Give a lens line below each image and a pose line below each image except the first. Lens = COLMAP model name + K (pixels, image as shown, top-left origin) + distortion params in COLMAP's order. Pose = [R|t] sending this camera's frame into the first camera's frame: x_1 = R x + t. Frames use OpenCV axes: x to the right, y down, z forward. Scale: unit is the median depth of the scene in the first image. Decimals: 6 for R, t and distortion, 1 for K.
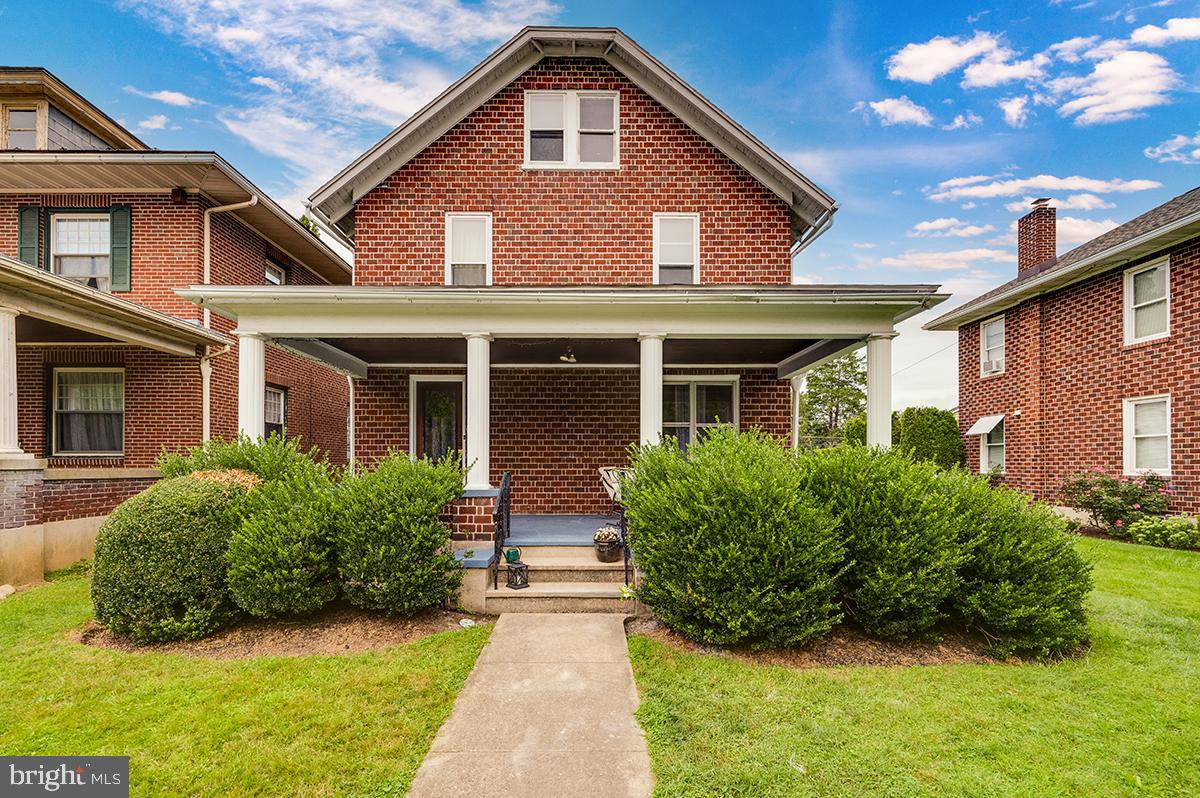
lens RADIAL K [[500.6, 0, 585.5], [0, 500.6, 466.9], [0, 0, 1]] dist [0.002129, 0.000226]
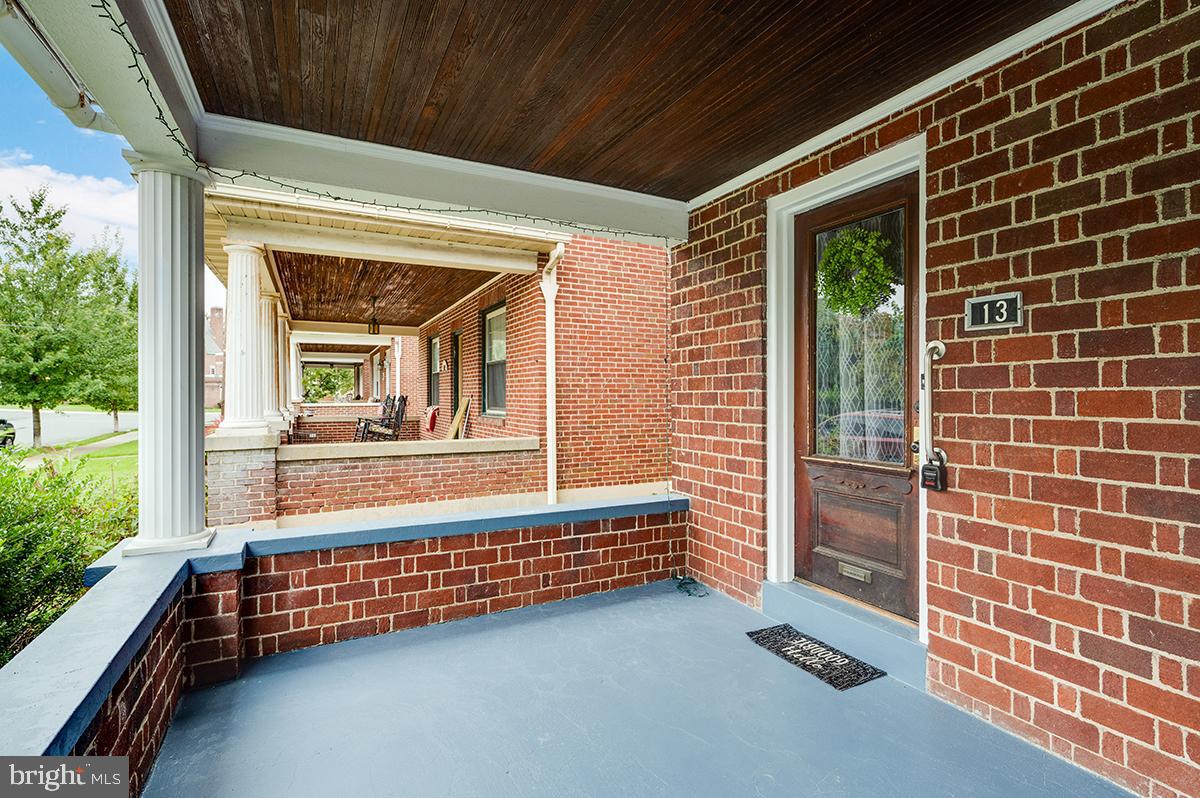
lens RADIAL K [[564.0, 0, 599.4], [0, 564.0, 398.1], [0, 0, 1]] dist [-0.001061, -0.000095]
pose [[0.450517, 0.003334, -0.892761, -0.064667], [-0.002697, 0.999994, 0.002374, -0.051803], [0.892764, 0.001338, 0.450523, 0.734163]]
